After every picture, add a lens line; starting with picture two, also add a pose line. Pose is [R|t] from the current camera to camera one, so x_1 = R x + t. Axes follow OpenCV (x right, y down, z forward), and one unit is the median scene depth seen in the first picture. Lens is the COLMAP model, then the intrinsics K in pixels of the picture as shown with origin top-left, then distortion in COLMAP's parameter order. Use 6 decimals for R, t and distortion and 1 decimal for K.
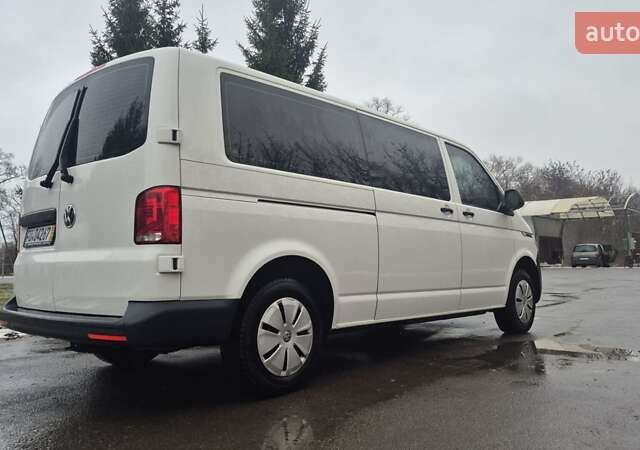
lens RADIAL K [[565.3, 0, 327.1], [0, 565.3, 224.6], [0, 0, 1]] dist [0.090638, -0.085209]
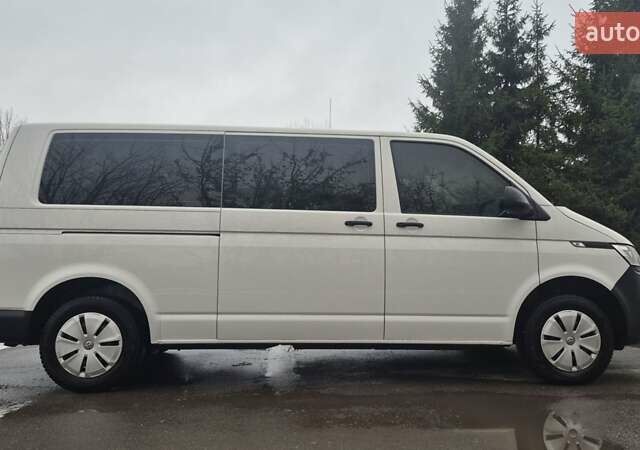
lens RADIAL K [[565.3, 0, 325.7], [0, 565.3, 224.9], [0, 0, 1]] dist [0.090638, -0.085209]
pose [[0.700245, -0.036403, -0.712974, 1.068499], [0.039854, 0.999135, -0.011872, -0.019714], [0.712789, -0.020101, 0.701090, 0.479101]]
